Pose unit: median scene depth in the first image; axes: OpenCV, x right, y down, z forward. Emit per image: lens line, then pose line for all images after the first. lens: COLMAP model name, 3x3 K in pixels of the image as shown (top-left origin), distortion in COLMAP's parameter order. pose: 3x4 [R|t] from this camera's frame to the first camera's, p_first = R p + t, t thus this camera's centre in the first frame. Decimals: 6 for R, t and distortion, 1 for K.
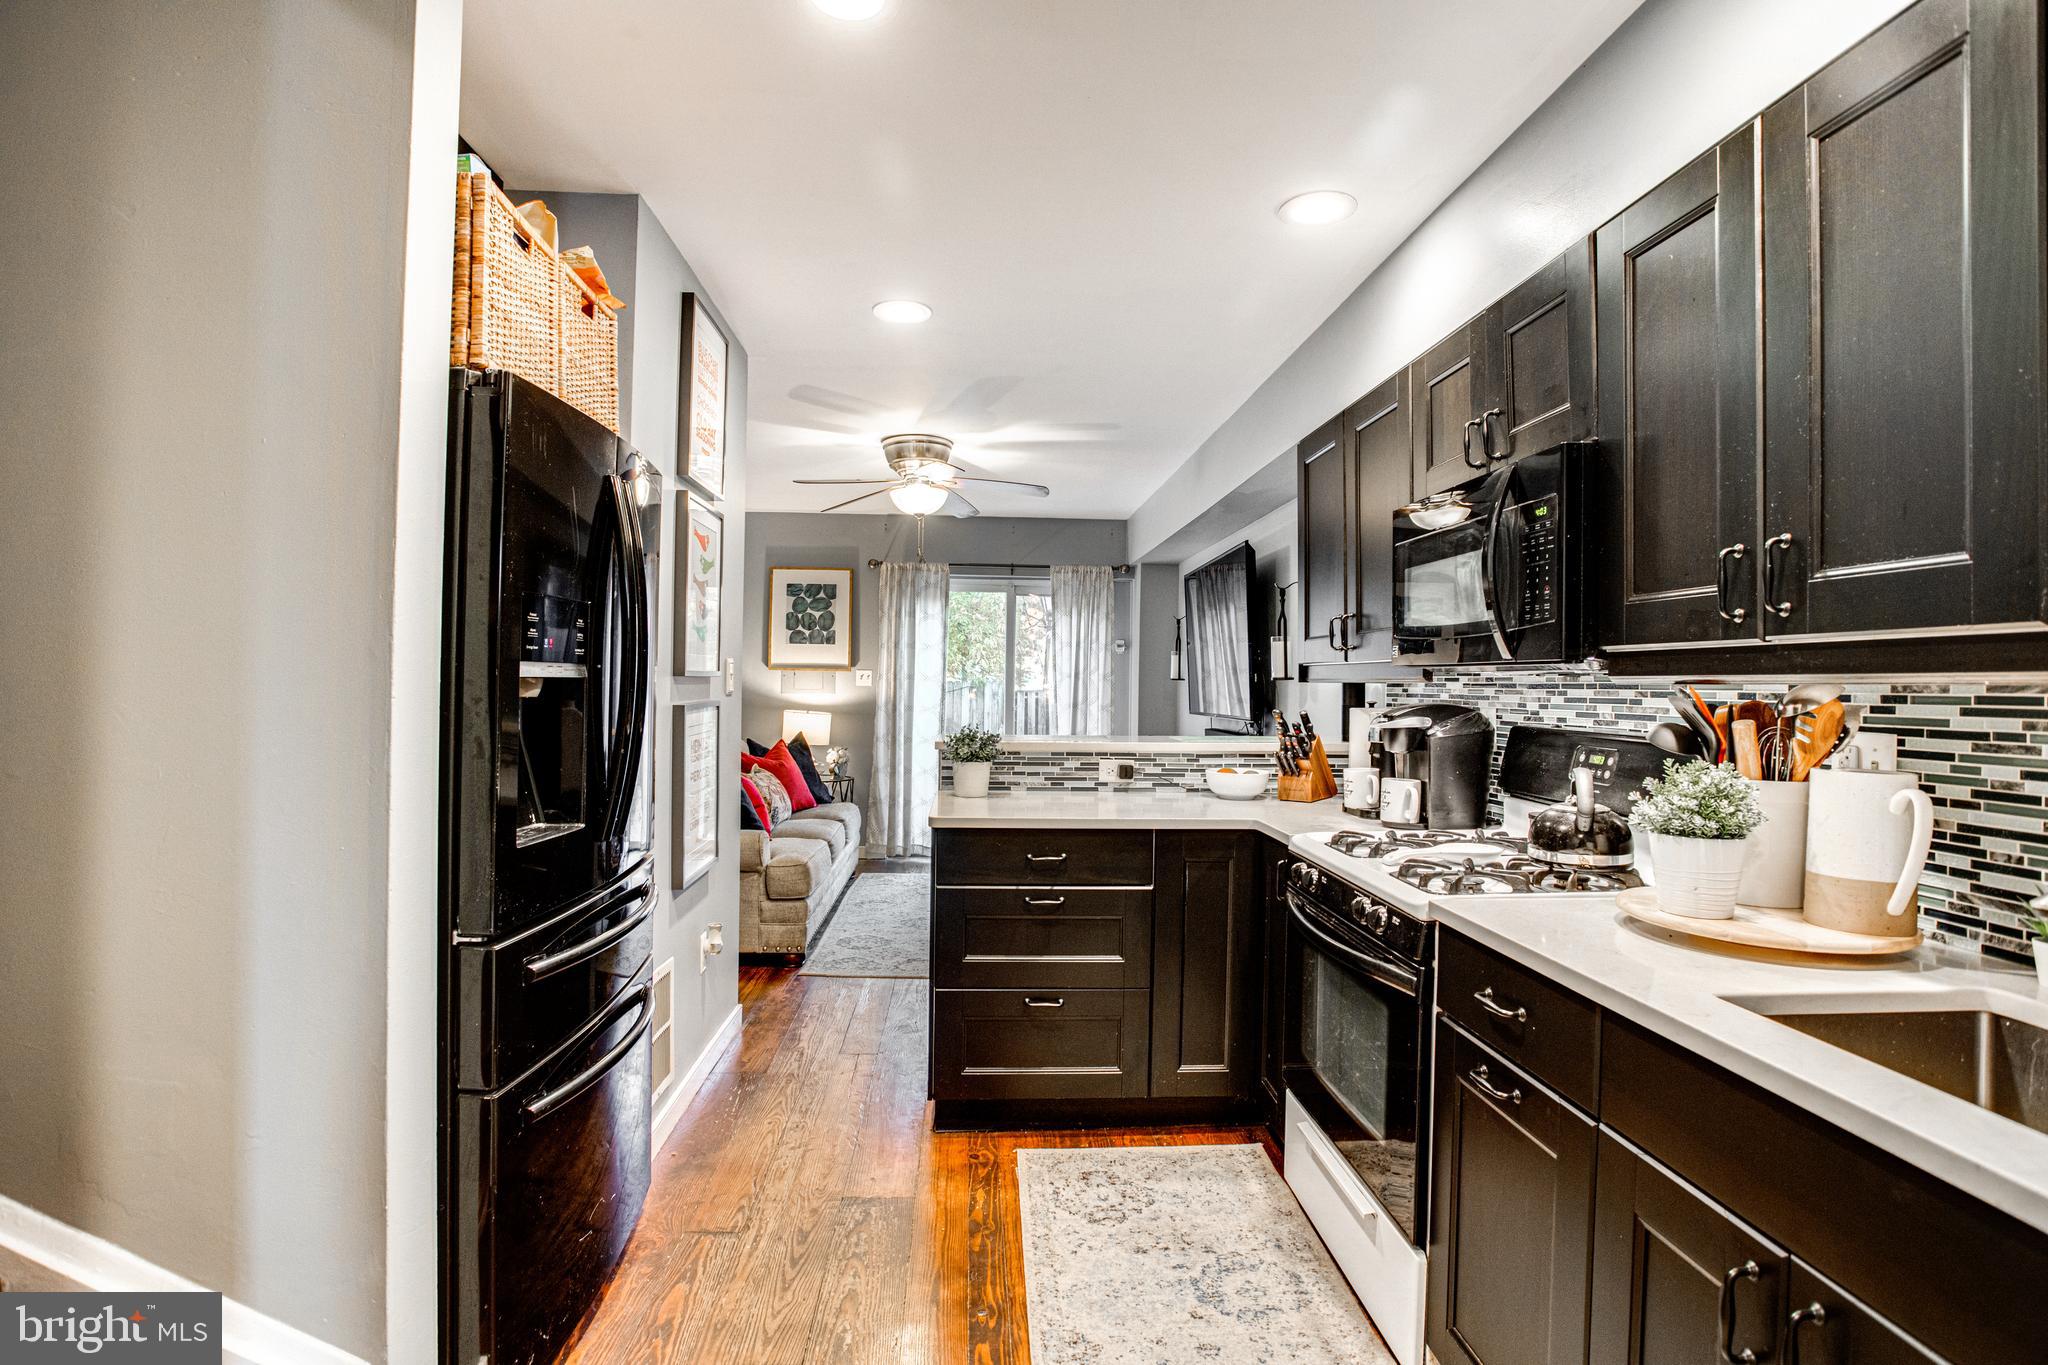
lens RADIAL K [[1092.7, 0, 989.4], [0, 1092.7, 675.6], [0, 0, 1]] dist [-0.073226, 0.039538]
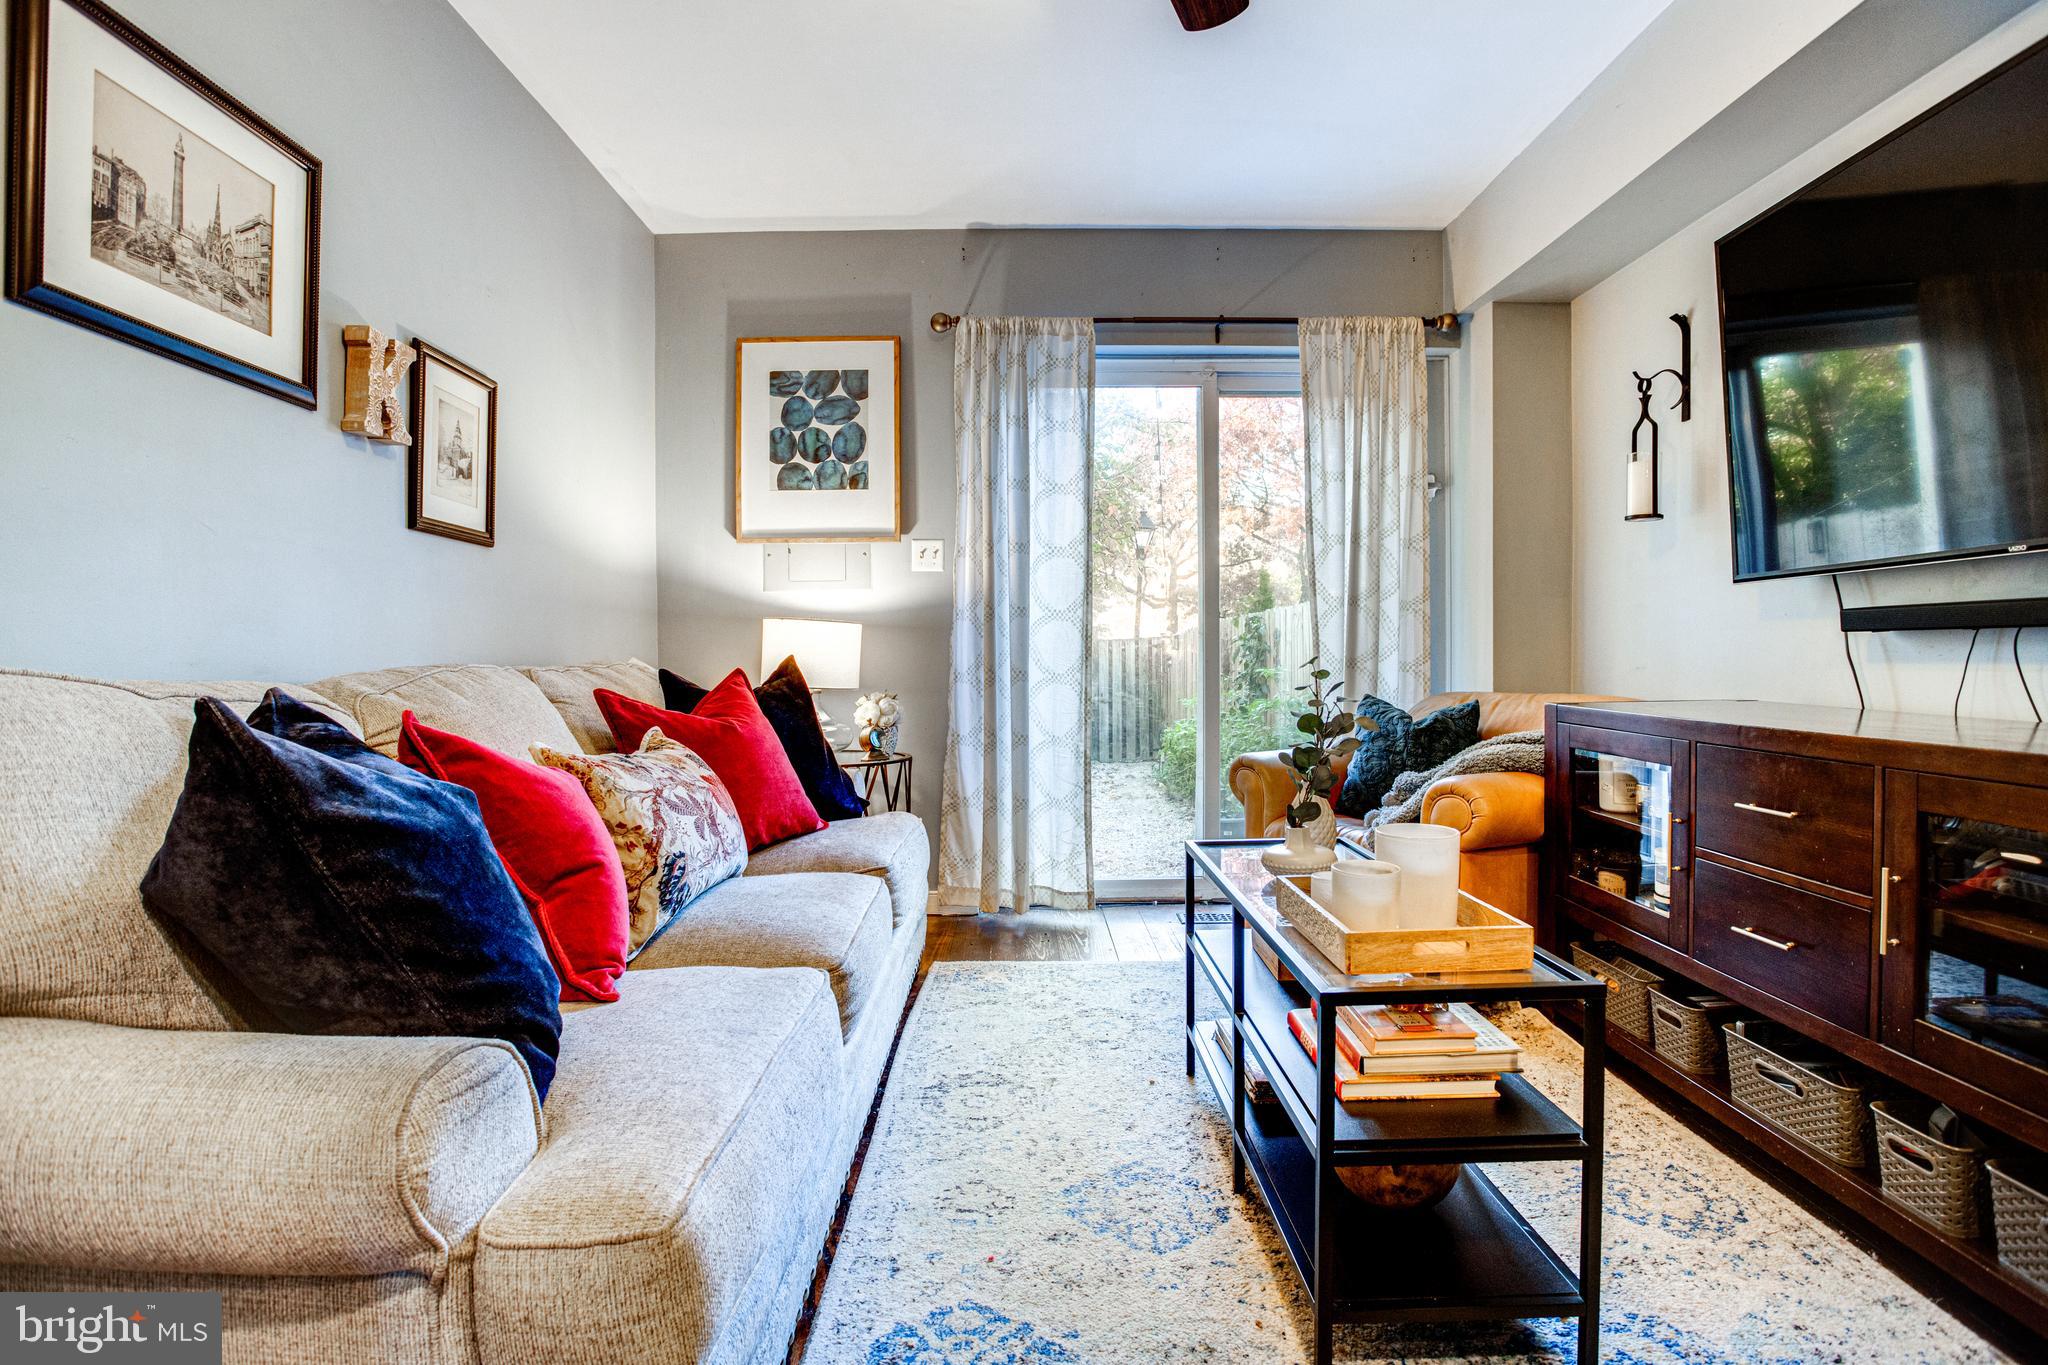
lens RADIAL K [[1016.7, 0, 994.1], [0, 1016.7, 685.6], [0, 0, 1]] dist [-0.074824, 0.035662]
pose [[0.998885, -0.020893, -0.042344, -0.066241], [0.022283, 0.999219, 0.032643, 0.047418], [0.041629, -0.033550, 0.998570, 0.538353]]
